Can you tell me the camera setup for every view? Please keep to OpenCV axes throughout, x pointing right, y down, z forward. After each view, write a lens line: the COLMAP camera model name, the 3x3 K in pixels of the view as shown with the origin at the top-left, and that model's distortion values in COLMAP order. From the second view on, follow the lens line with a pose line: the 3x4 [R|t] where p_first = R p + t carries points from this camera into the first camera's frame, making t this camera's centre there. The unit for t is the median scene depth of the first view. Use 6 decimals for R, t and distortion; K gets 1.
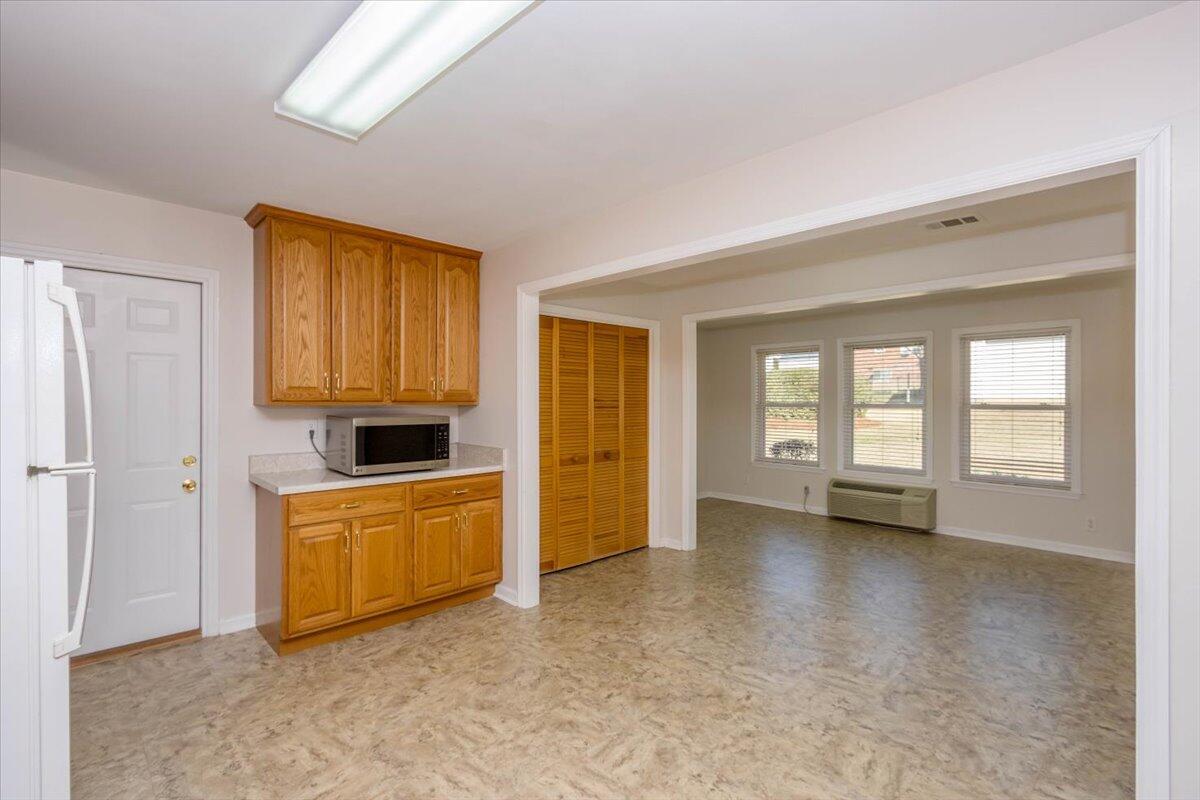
lens RADIAL K [[541.4, 0, 589.7], [0, 541.4, 401.1], [0, 0, 1]] dist [0.004693, -0.001374]
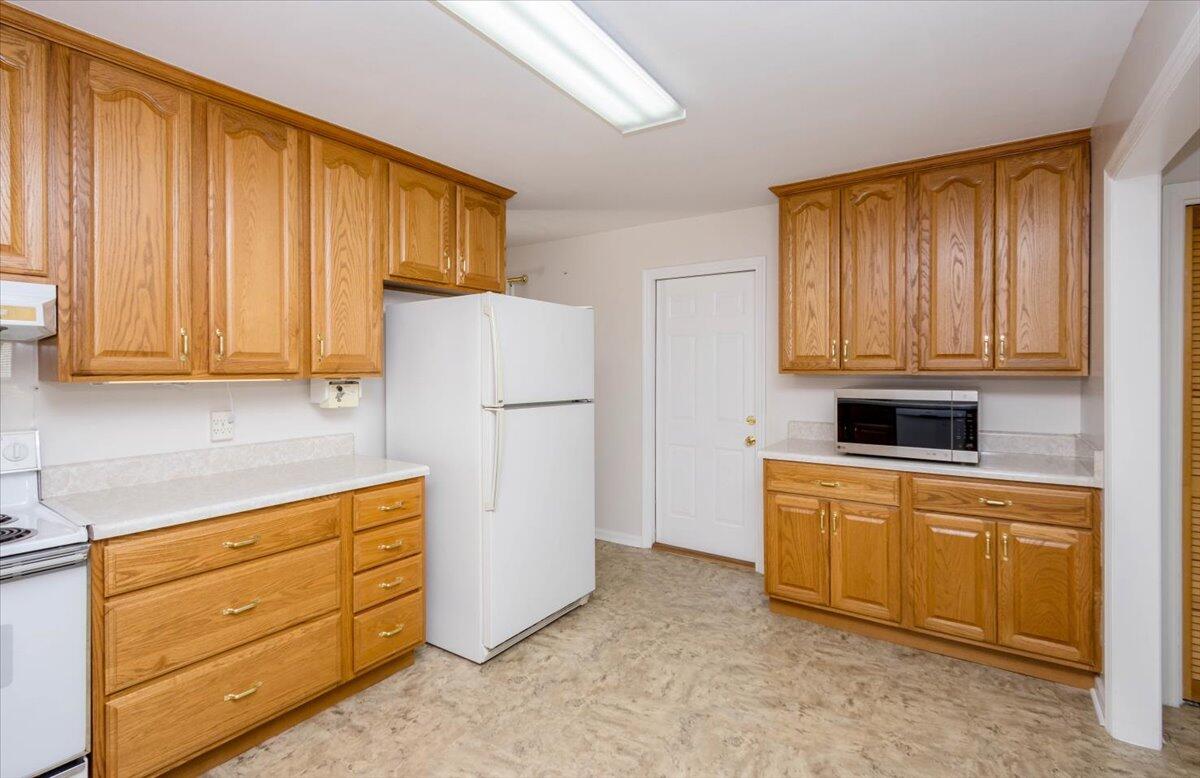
lens RADIAL K [[552.6, 0, 598.9], [0, 552.6, 372.8], [0, 0, 1]] dist [0.002534, 0.000015]
pose [[0.213613, 0.001454, -0.976917, 0.400364], [-0.001460, 0.999998, 0.001169, 0.004619], [0.976917, 0.001177, 0.213615, 0.432112]]
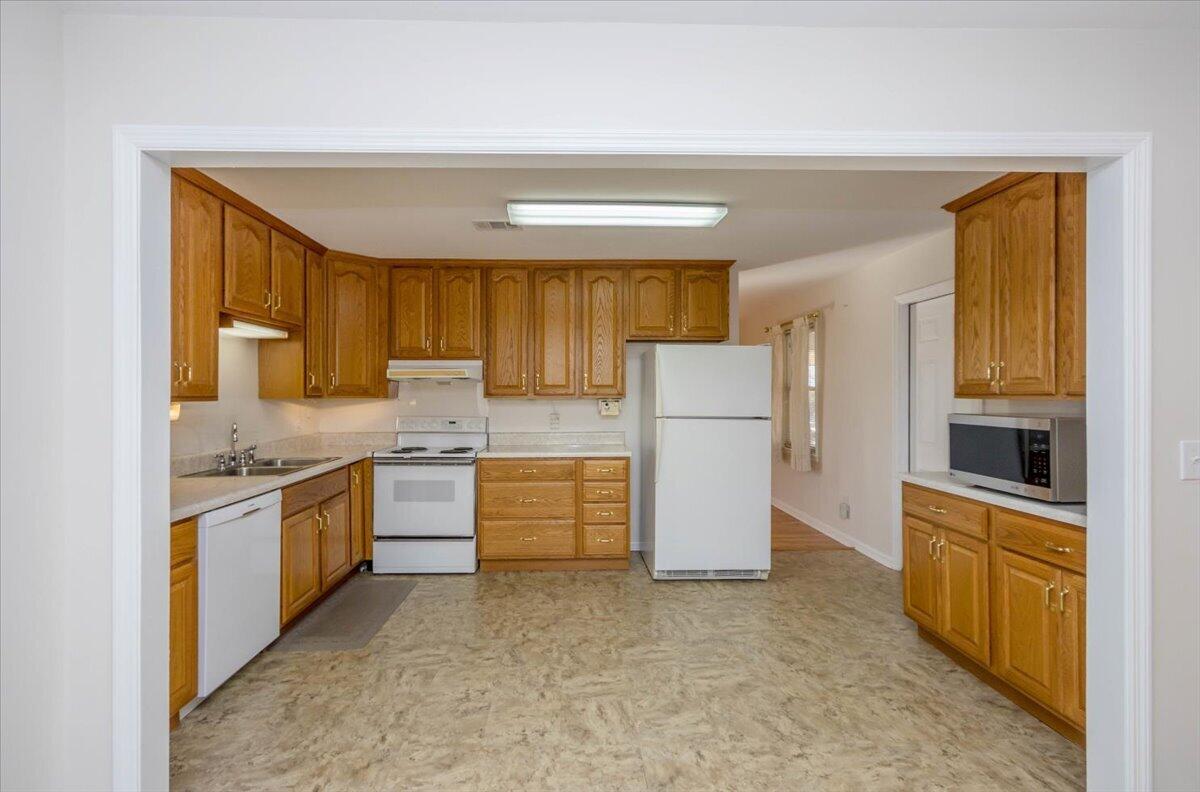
lens RADIAL K [[568.4, 0, 597.7], [0, 568.4, 391.0], [0, 0, 1]] dist [-0.001322, -0.000194]
pose [[-0.653545, -0.008022, -0.756845, 0.665423], [-0.006059, 0.999967, -0.005368, 0.003338], [0.756863, 0.001077, -0.653572, 1.219934]]
